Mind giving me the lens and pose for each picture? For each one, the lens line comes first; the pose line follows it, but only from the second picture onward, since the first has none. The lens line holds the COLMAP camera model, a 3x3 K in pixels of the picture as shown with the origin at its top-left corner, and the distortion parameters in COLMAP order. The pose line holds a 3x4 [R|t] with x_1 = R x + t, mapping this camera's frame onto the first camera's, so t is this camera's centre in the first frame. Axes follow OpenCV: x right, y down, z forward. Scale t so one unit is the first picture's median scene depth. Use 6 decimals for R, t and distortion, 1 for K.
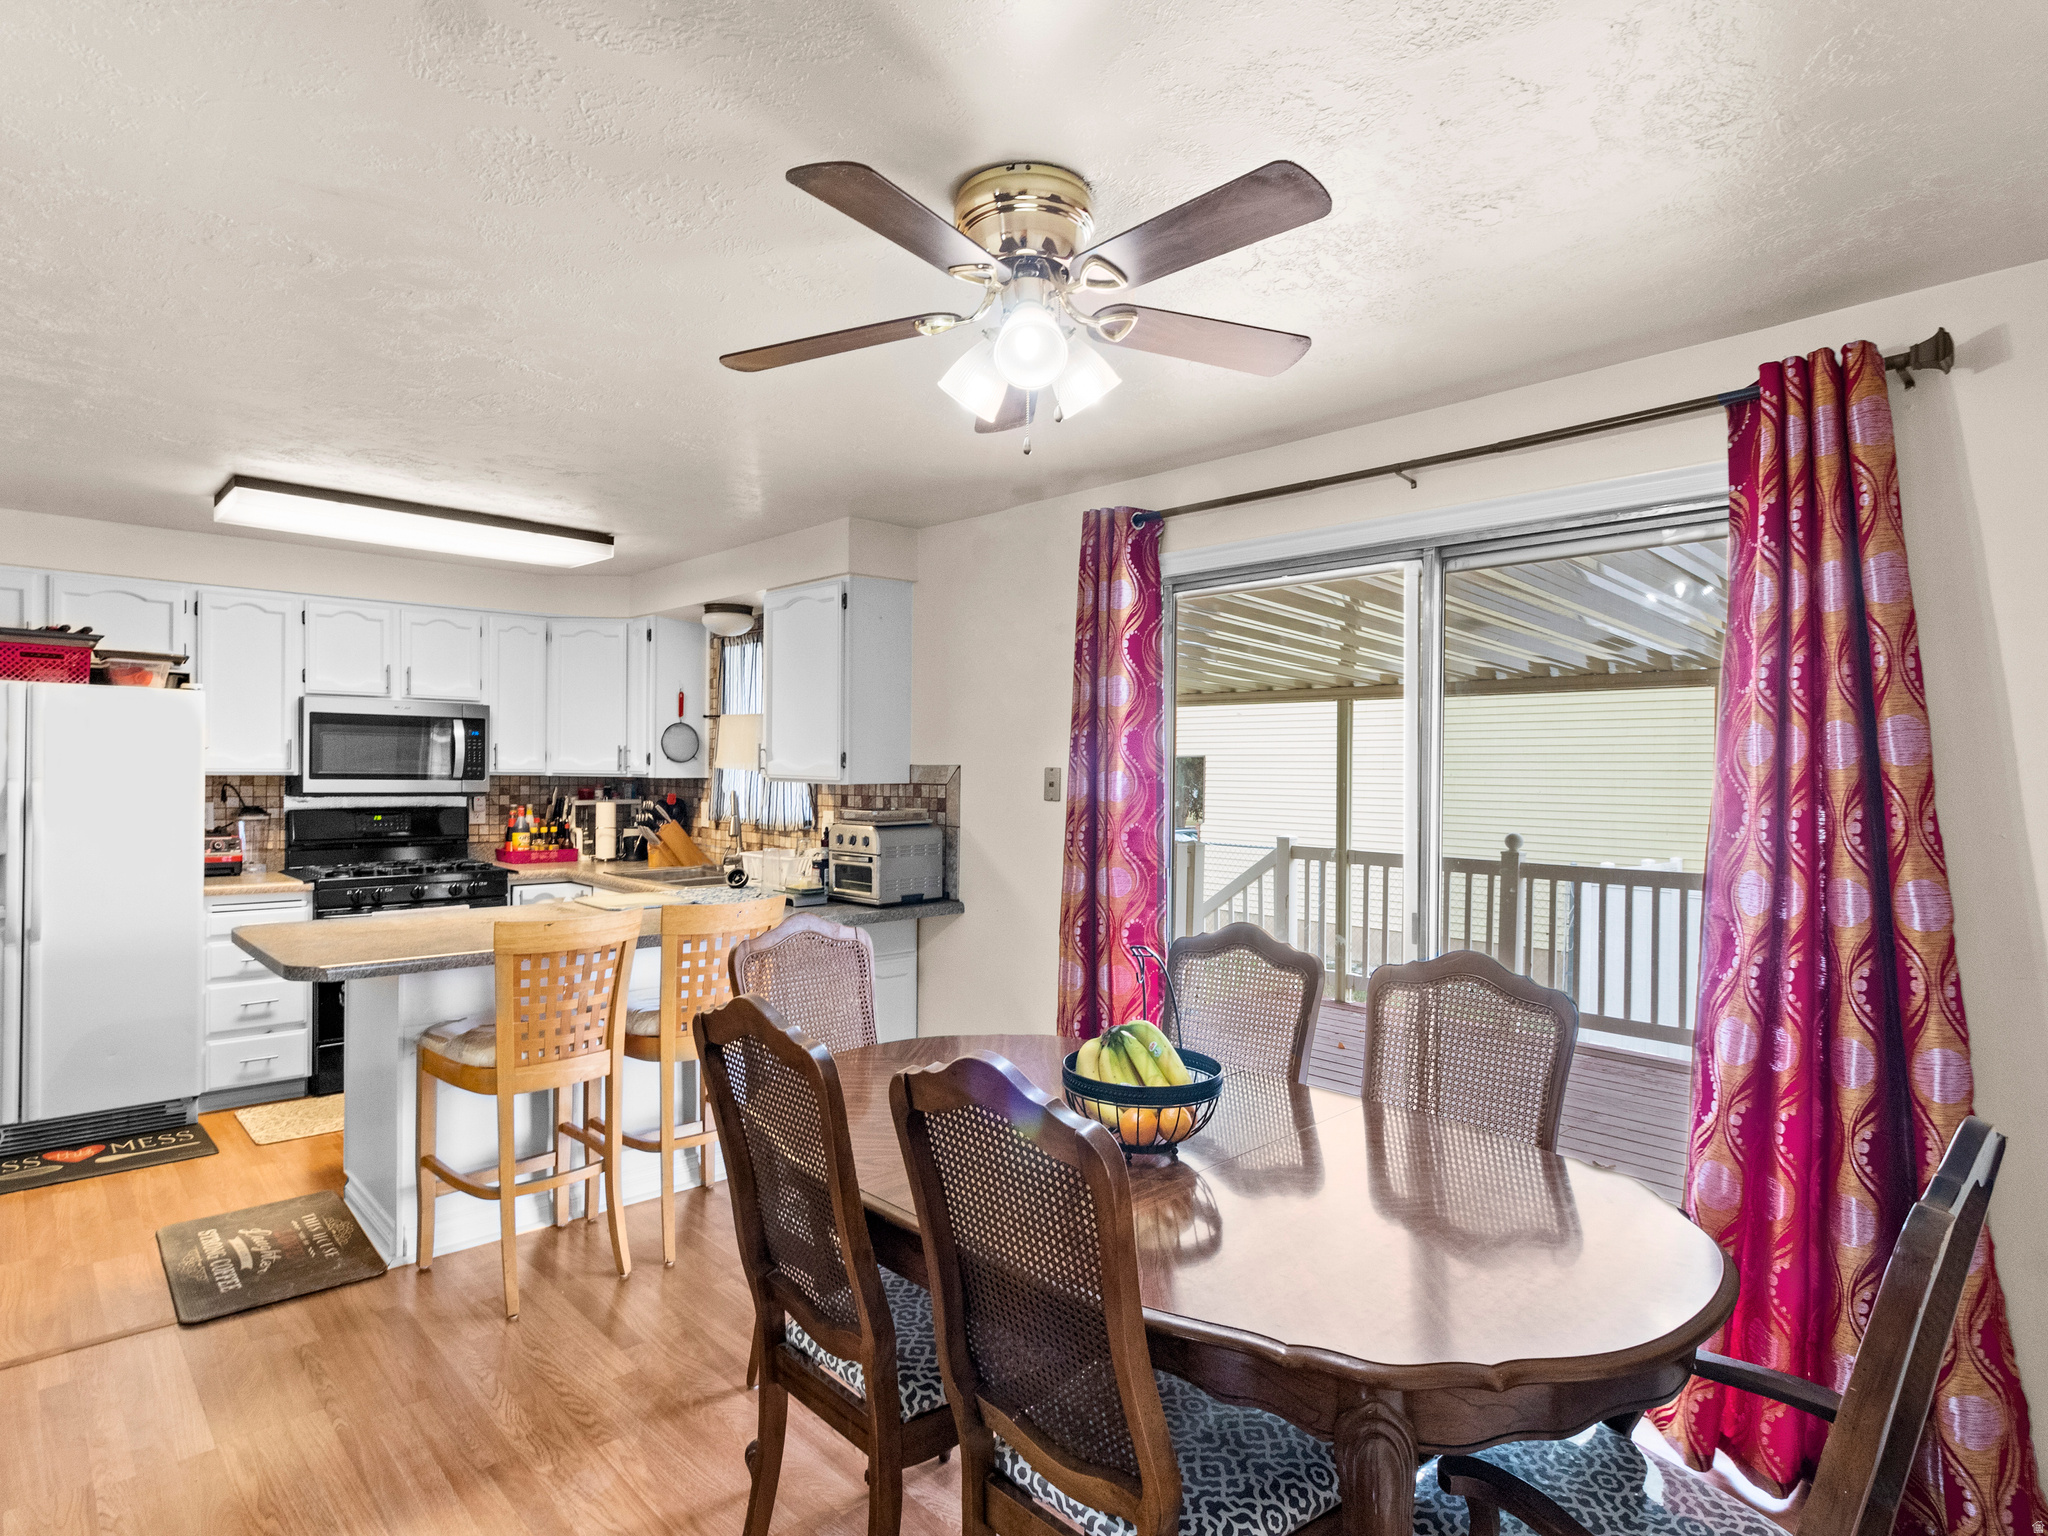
lens RADIAL K [[1087.6, 0, 1013.9], [0, 1087.6, 761.9], [0, 0, 1]] dist [0.003224, 0.000579]
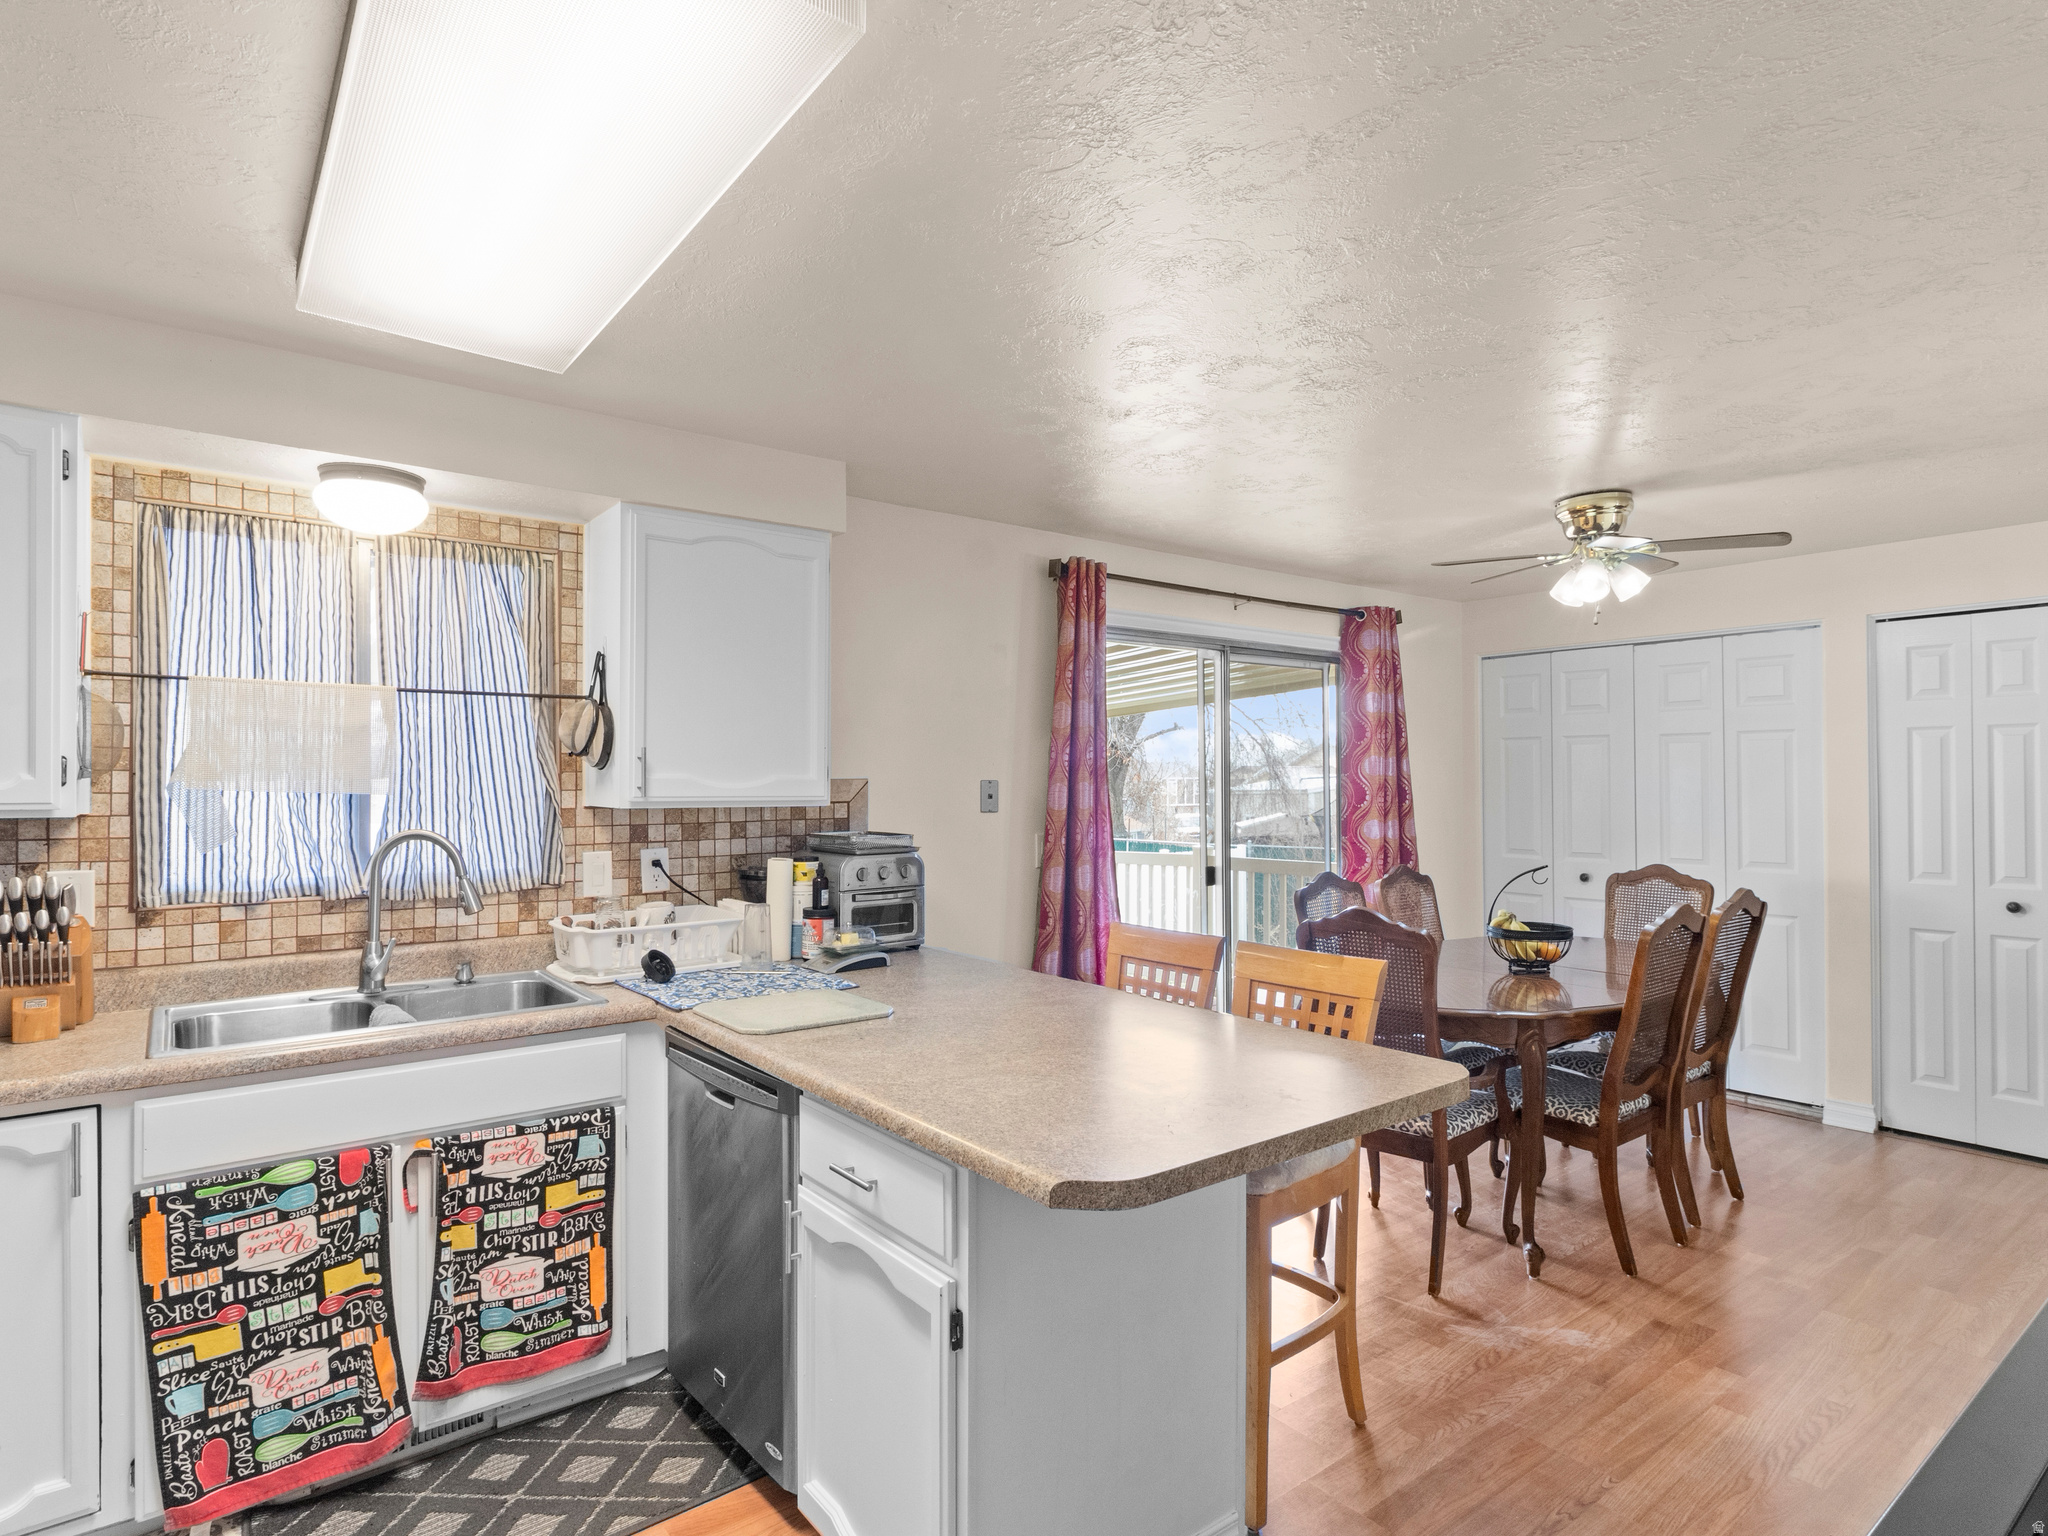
lens RADIAL K [[1112.5, 0, 1016.7], [0, 1112.5, 776.4], [0, 0, 1]] dist [0.000861, 0.001912]
pose [[0.123183, -0.018098, 0.992219, -1.358766], [-0.012447, 0.999727, 0.019780, -0.028078], [-0.992306, -0.014787, 0.122924, 1.124741]]
